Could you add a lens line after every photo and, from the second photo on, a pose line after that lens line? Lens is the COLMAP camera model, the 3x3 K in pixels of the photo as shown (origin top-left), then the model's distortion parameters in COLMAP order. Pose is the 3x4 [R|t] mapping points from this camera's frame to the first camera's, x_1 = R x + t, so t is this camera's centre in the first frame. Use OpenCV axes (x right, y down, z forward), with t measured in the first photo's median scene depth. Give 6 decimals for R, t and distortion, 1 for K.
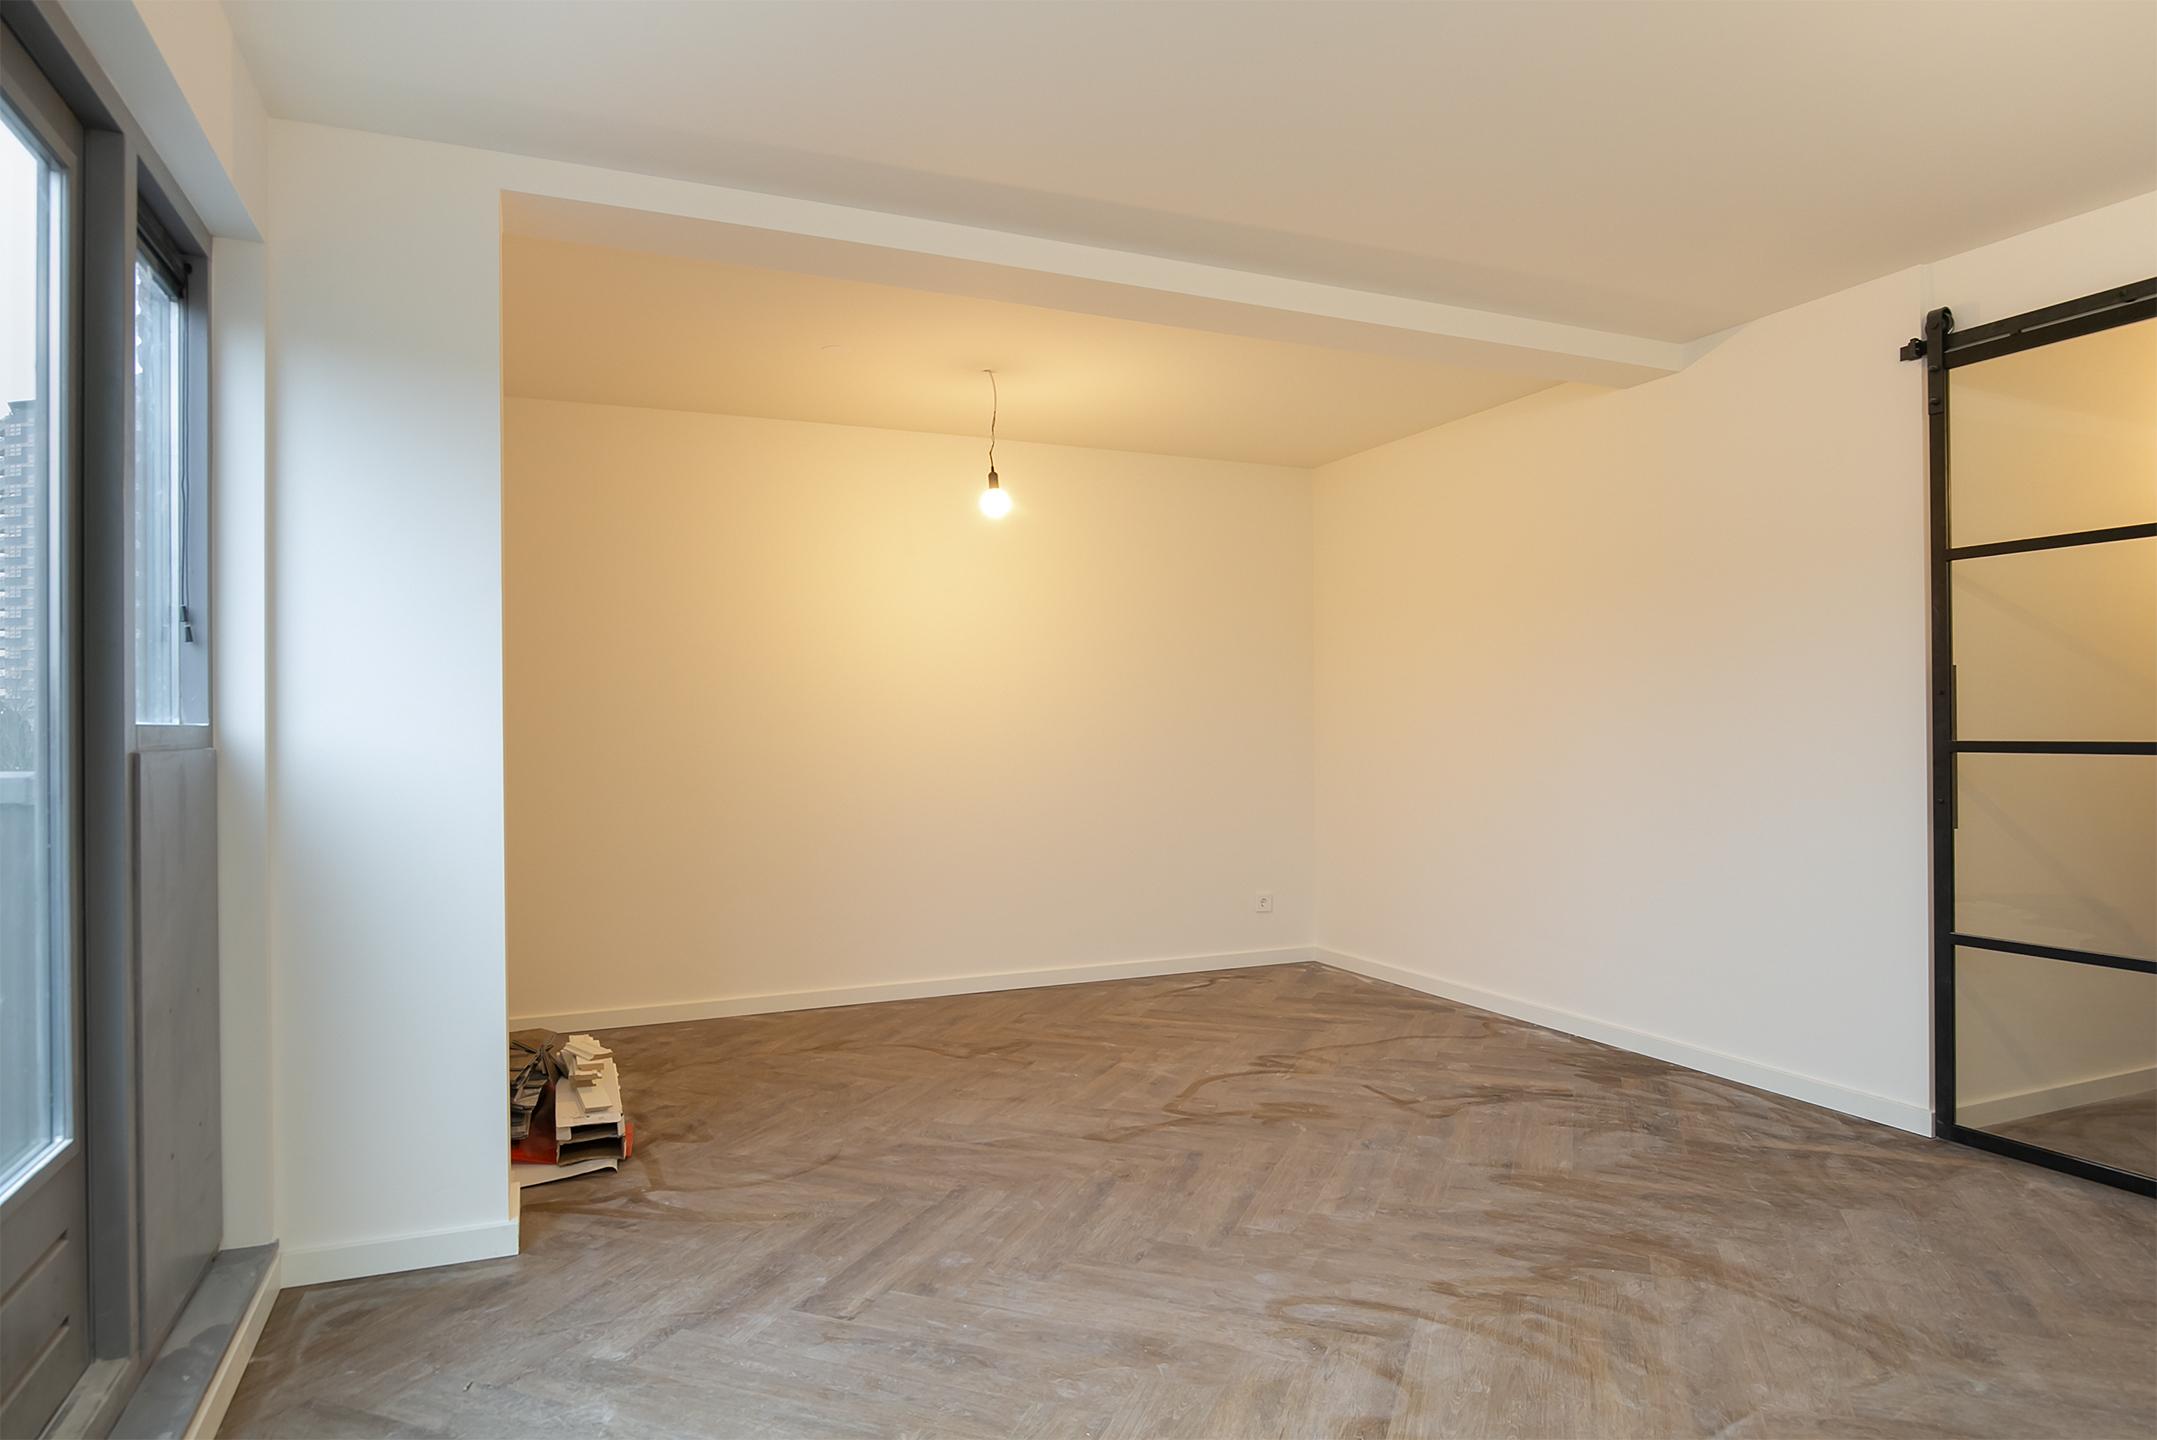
lens RADIAL K [[1254.7, 0, 1095.2], [0, 1254.7, 722.5], [0, 0, 1]] dist [-0.015011, -0.000270]
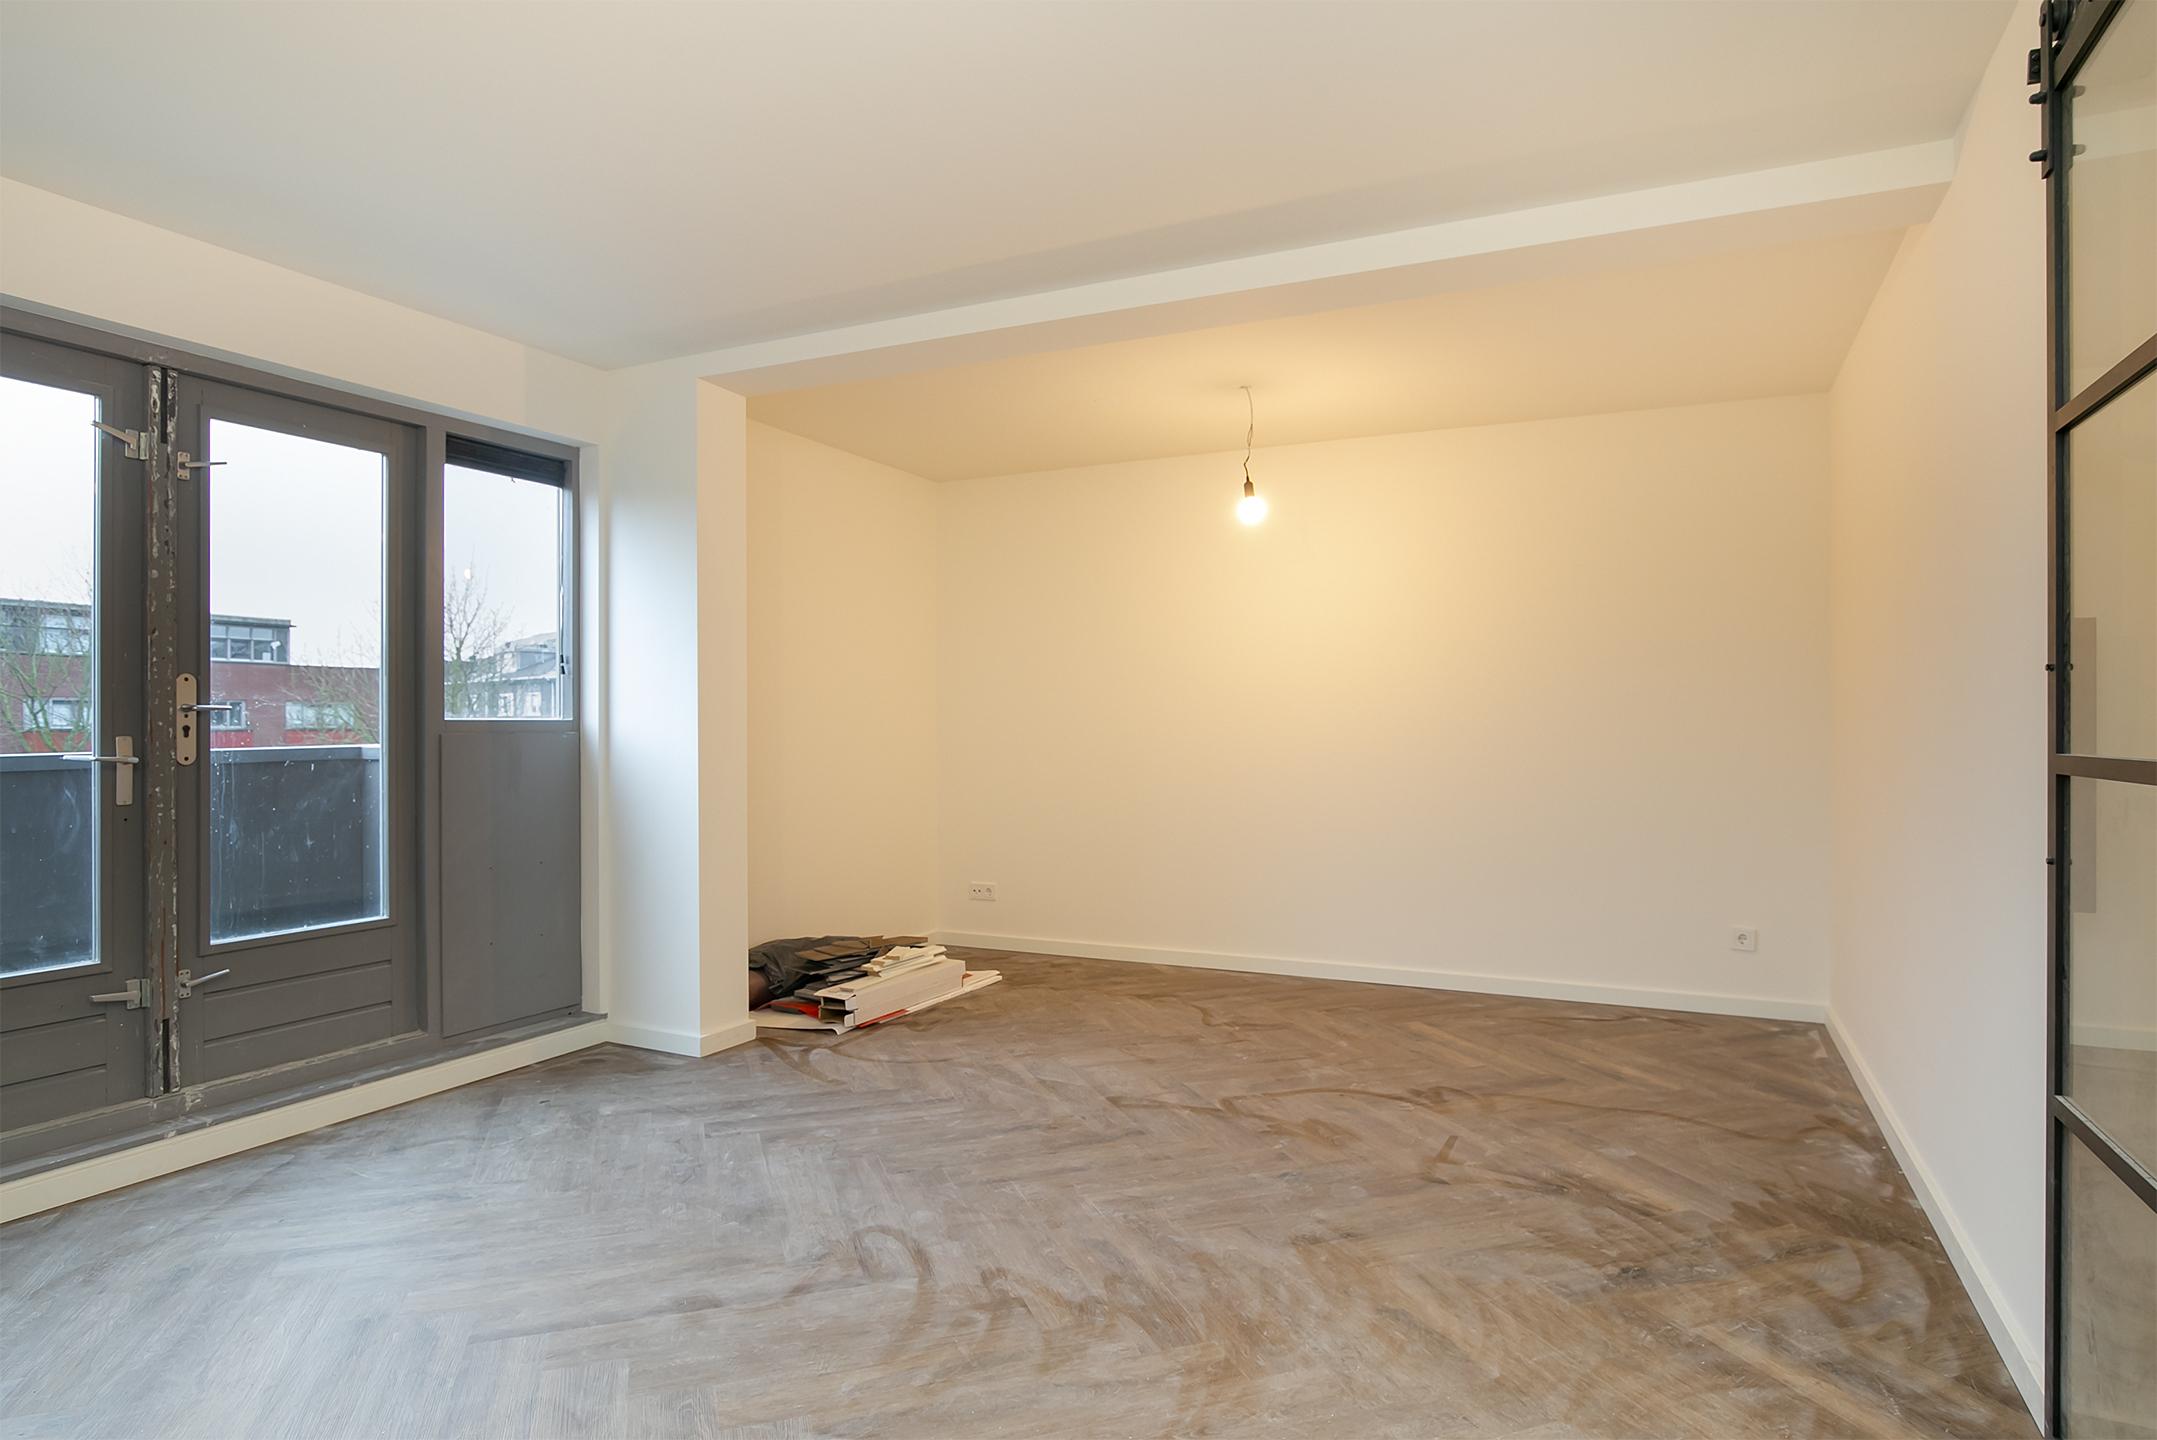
lens RADIAL K [[1197.6, 0, 1095.9], [0, 1197.6, 721.6], [0, 0, 1]] dist [-0.019155, 0.000418]
pose [[0.653374, 0.003999, -0.757025, 0.890305], [0.000181, 0.999985, 0.005439, -0.003108], [0.757036, -0.003691, 0.653363, 0.356837]]
